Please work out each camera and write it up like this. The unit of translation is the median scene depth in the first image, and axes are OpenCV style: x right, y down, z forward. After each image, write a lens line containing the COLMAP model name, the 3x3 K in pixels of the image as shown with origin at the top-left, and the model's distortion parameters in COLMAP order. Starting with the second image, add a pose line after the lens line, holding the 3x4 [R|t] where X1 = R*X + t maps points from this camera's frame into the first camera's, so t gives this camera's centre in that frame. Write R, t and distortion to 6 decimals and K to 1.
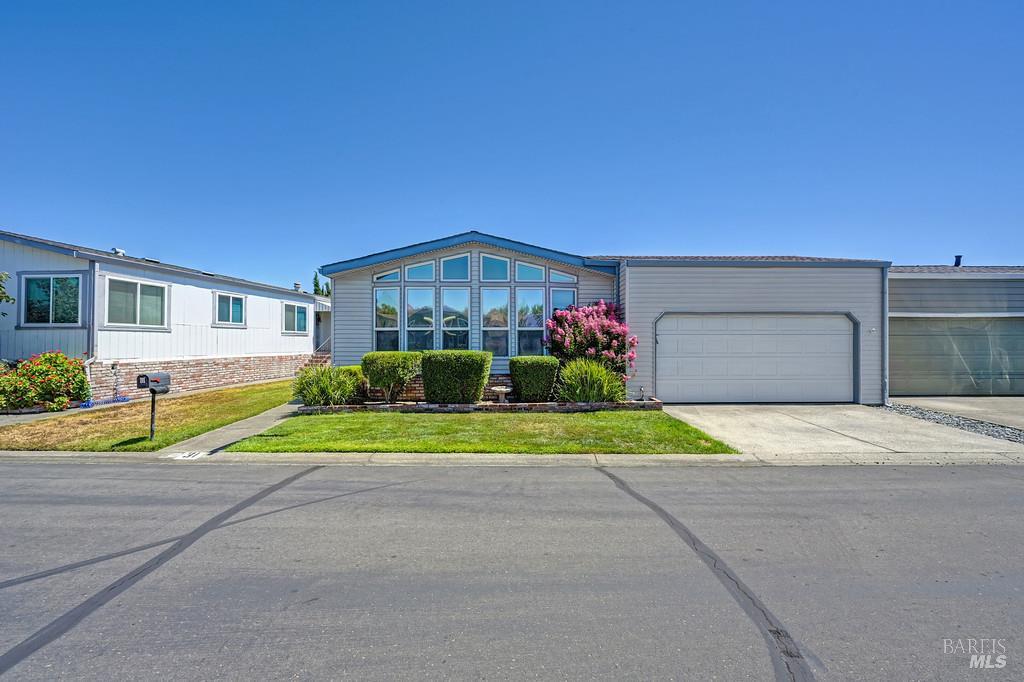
lens RADIAL K [[409.6, 0, 513.3], [0, 409.6, 342.6], [0, 0, 1]] dist [0.000180, 0.000030]
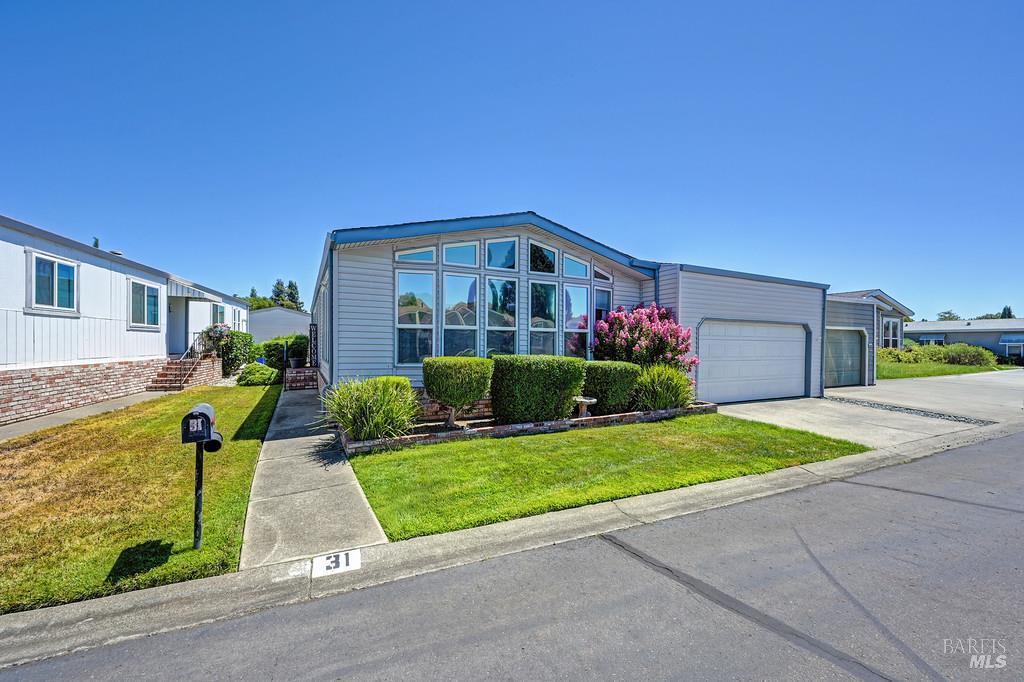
lens RADIAL K [[406.7, 0, 514.1], [0, 406.7, 347.6], [0, 0, 1]] dist [-0.001613, -0.000123]
pose [[0.901121, 0.005420, 0.433533, -0.463877], [-0.009594, 0.999926, 0.007440, -0.001783], [-0.433461, -0.010864, 0.901107, 0.253373]]
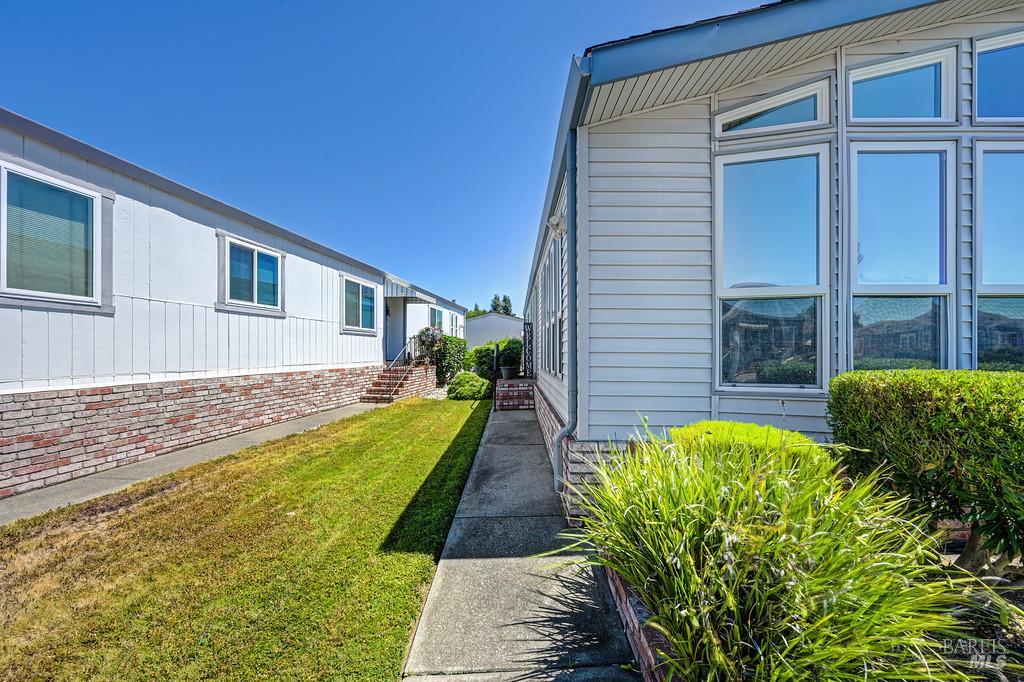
lens RADIAL K [[412.6, 0, 509.0], [0, 412.6, 358.9], [0, 0, 1]] dist [0.000248, 0.000331]
pose [[0.998953, 0.003796, -0.045588, -0.479262], [-0.002973, 0.999831, 0.018119, 0.010271], [0.045649, -0.017965, 0.998796, 0.683713]]
